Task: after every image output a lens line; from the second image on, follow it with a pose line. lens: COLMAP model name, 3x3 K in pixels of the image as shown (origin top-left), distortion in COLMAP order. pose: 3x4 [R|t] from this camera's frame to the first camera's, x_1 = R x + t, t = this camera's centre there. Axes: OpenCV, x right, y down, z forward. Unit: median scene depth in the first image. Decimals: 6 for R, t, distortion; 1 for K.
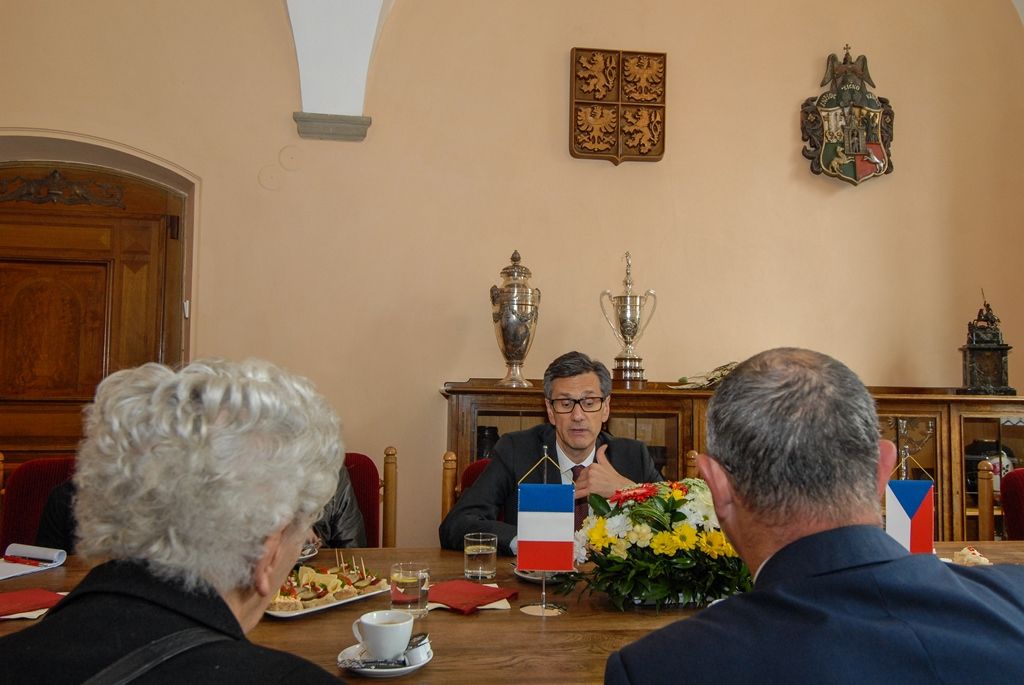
lens RADIAL K [[799.3, 0, 512.0], [0, 799.3, 342.5], [0, 0, 1]] dist [0.003938, 0.001719]
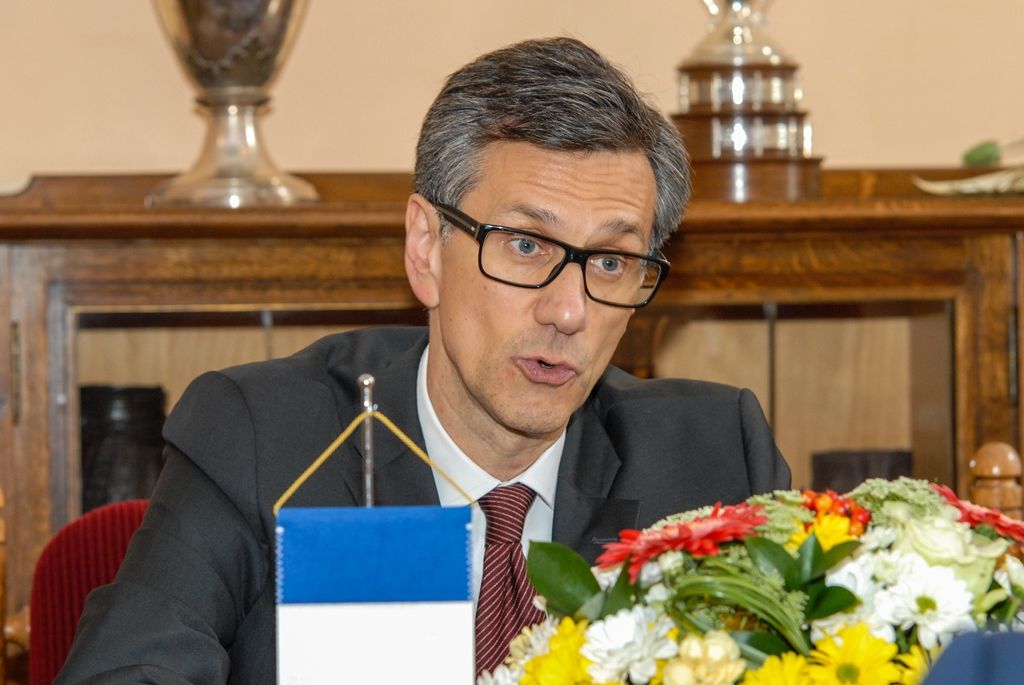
lens RADIAL K [[4354.8, 0, 512.0], [0, 4354.8, 342.5], [0, 0, 1]] dist [-0.200546, -1.634601]
pose [[0.997073, -0.031202, 0.069796, -0.006416], [0.025556, 0.996438, 0.080364, -0.002454], [-0.072055, -0.078345, 0.994319, -0.240866]]
